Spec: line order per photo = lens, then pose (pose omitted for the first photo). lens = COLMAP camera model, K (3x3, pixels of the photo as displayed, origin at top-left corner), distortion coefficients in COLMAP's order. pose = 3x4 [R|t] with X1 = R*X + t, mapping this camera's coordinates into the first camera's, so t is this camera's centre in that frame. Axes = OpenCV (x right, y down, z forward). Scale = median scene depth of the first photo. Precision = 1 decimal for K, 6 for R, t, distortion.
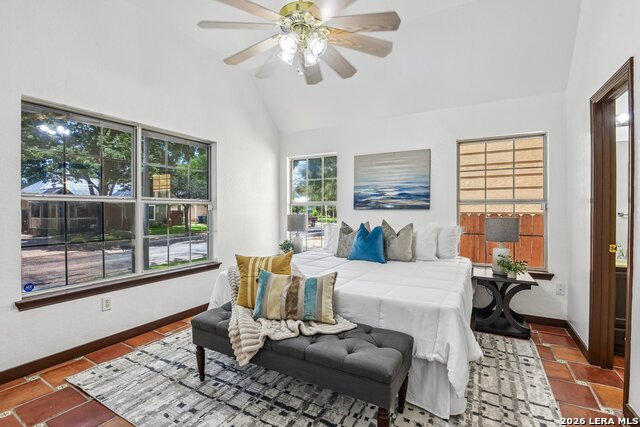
lens RADIAL K [[297.3, 0, 313.9], [0, 297.3, 213.5], [0, 0, 1]] dist [-0.016392, -0.002175]
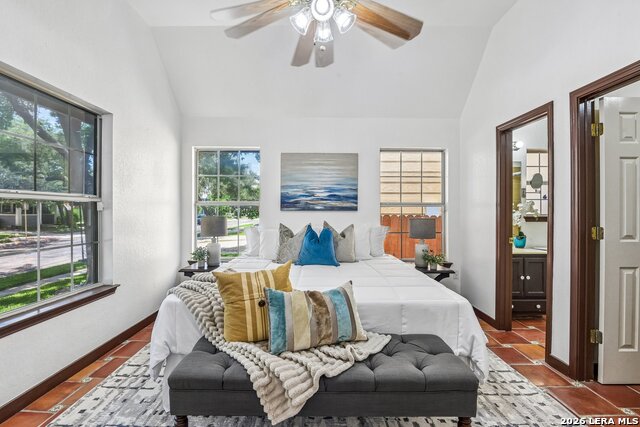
lens RADIAL K [[297.3, 0, 319.4], [0, 297.3, 210.9], [0, 0, 1]] dist [-0.016392, -0.002175]
pose [[0.867735, 0.004473, 0.497007, -0.284901], [0.001218, 0.999937, -0.011125, -0.001957], [-0.497026, 0.010258, 0.867675, 0.171496]]
